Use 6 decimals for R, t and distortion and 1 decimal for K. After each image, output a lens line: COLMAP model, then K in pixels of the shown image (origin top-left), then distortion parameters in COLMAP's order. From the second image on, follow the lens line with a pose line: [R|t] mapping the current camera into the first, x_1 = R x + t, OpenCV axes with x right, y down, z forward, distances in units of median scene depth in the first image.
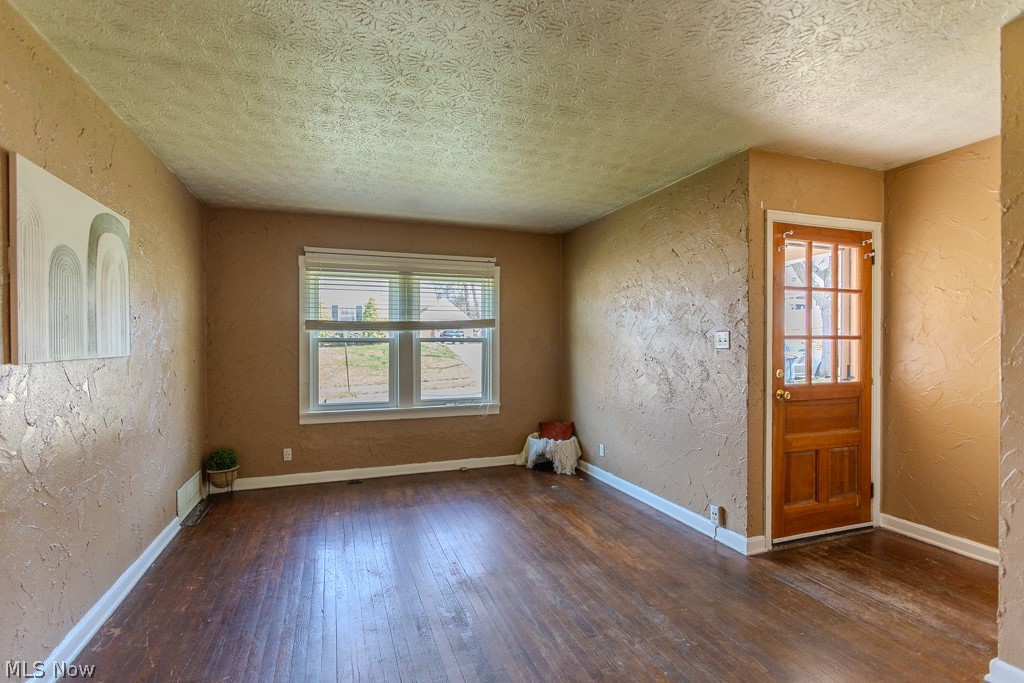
lens RADIAL K [[478.3, 0, 510.6], [0, 478.3, 348.3], [0, 0, 1]] dist [-0.002723, 0.000885]
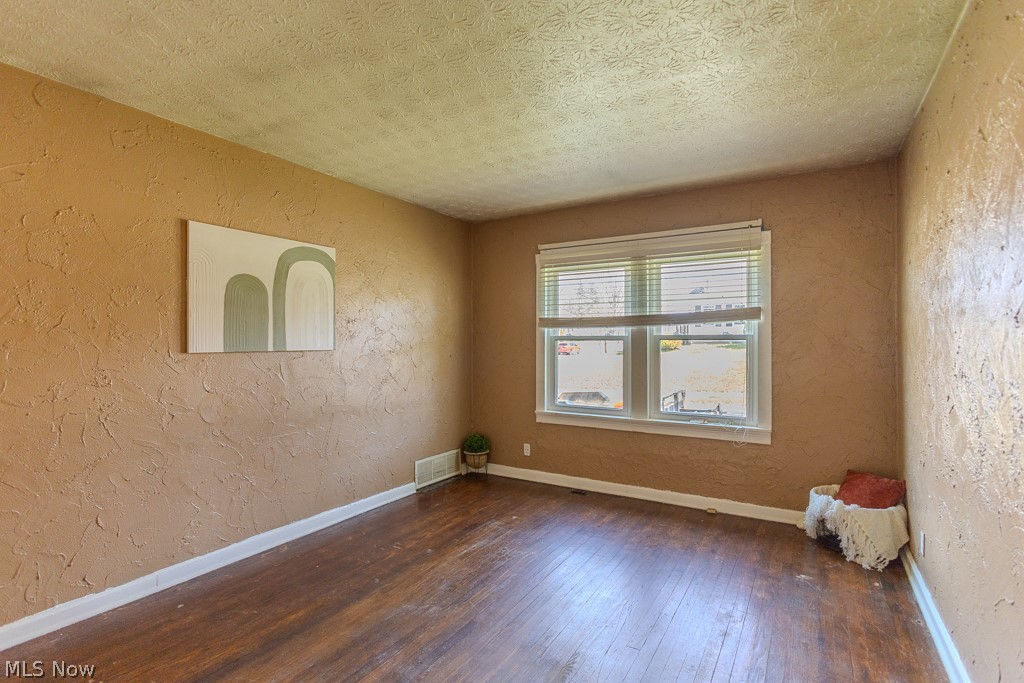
lens RADIAL K [[497.8, 0, 512.0], [0, 497.8, 341.5], [0, 0, 1]] dist [-0.003443, 0.001484]
pose [[0.621019, 0.001038, -0.783795, 0.336402], [-0.010957, 0.999913, -0.007357, -0.001856], [0.783719, 0.013157, 0.620976, 0.293491]]
